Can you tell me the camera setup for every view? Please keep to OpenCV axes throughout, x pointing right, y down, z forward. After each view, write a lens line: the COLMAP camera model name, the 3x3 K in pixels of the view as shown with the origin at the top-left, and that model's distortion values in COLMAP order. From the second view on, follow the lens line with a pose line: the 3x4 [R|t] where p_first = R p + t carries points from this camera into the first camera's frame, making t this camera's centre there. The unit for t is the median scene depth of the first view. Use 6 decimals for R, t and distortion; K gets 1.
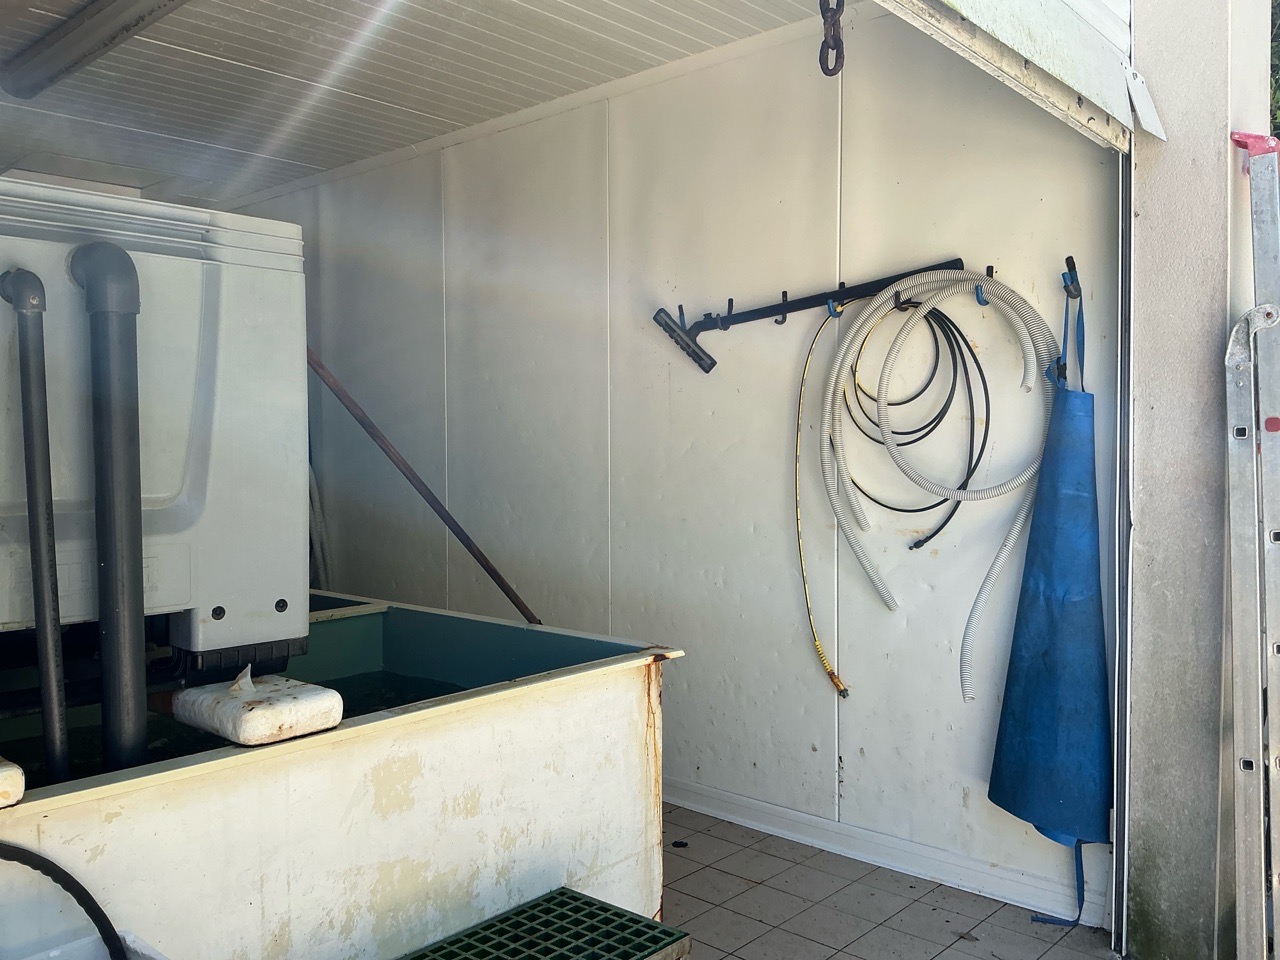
lens RADIAL K [[1074.5, 0, 640.0], [0, 1074.5, 480.0], [0, 0, 1]] dist [0.134649, -0.276860]
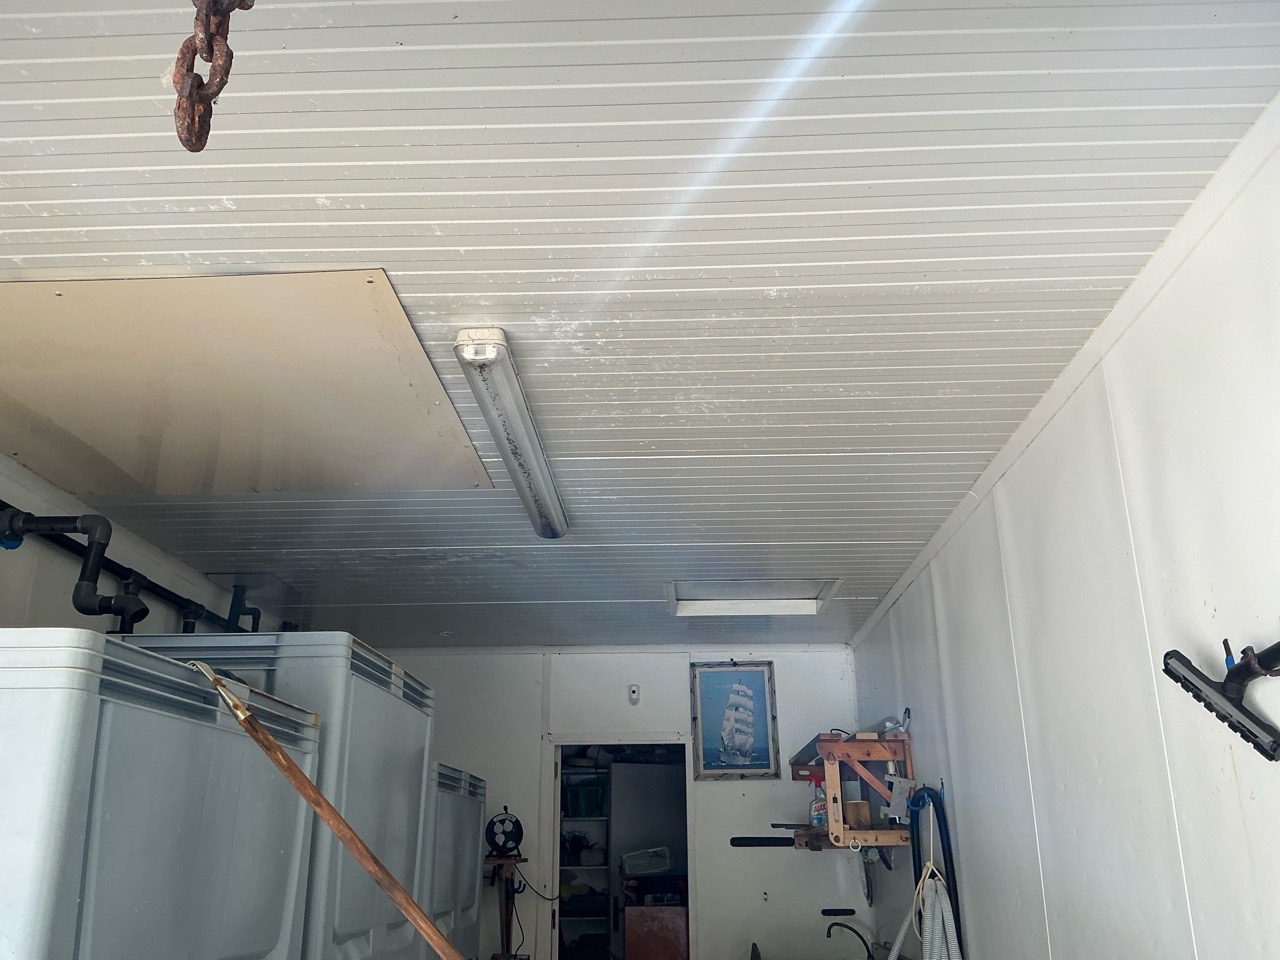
lens RADIAL K [[1074.5, 0, 640.0], [0, 1074.5, 480.0], [0, 0, 1]] dist [0.134649, -0.276860]
pose [[0.641032, -0.250939, -0.725332, 0.311599], [-0.026745, 0.937164, -0.347862, -0.038510], [0.767048, 0.242390, 0.594041, 0.460702]]
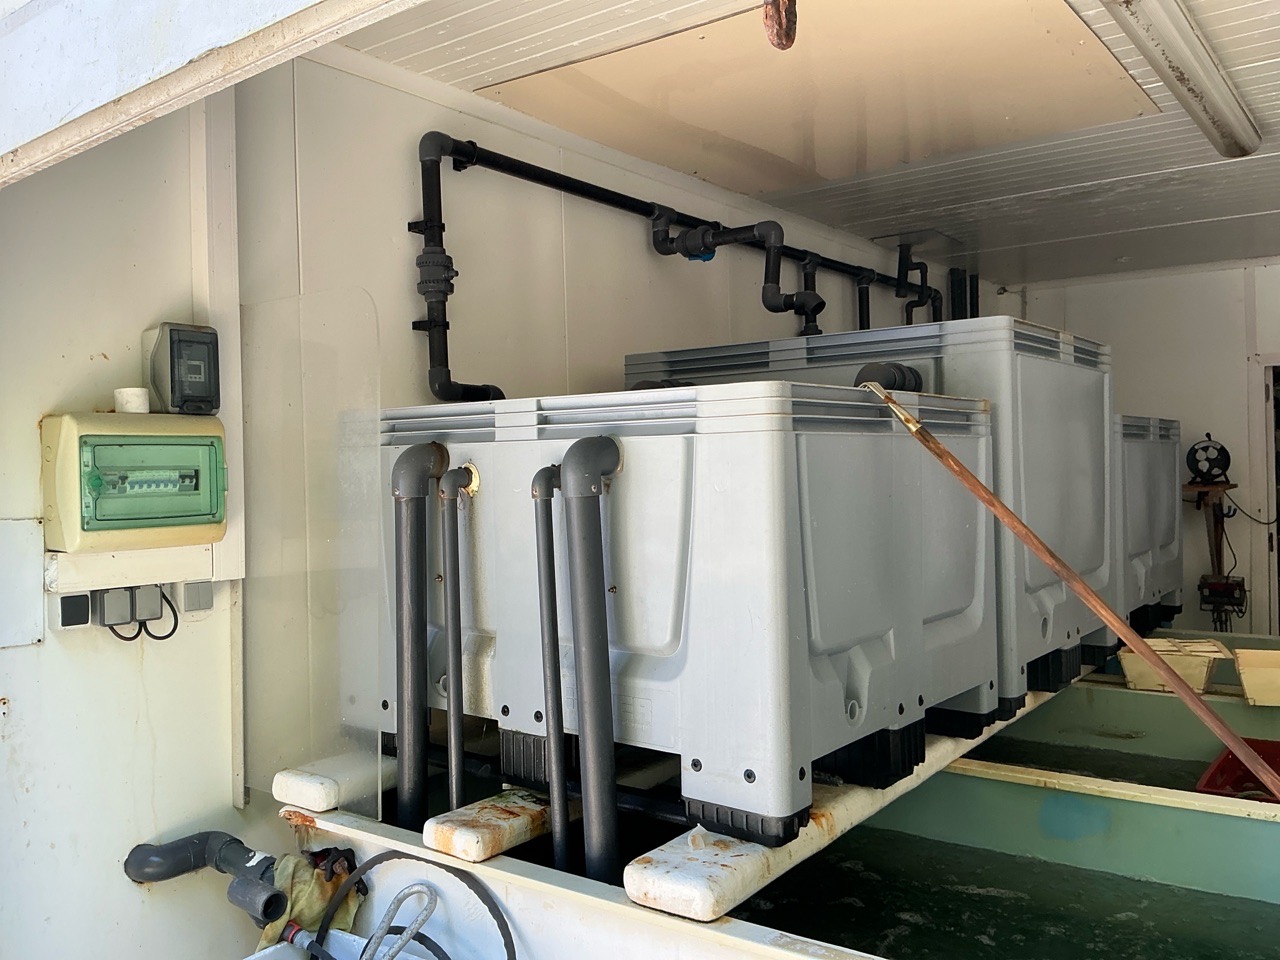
lens RADIAL K [[1074.5, 0, 640.0], [0, 1074.5, 480.0], [0, 0, 1]] dist [0.134649, -0.276860]
pose [[0.089976, 0.012980, -0.995859, 0.348358], [-0.015573, 0.999811, 0.011624, -0.088722], [0.995822, 0.014462, 0.090161, 0.454264]]
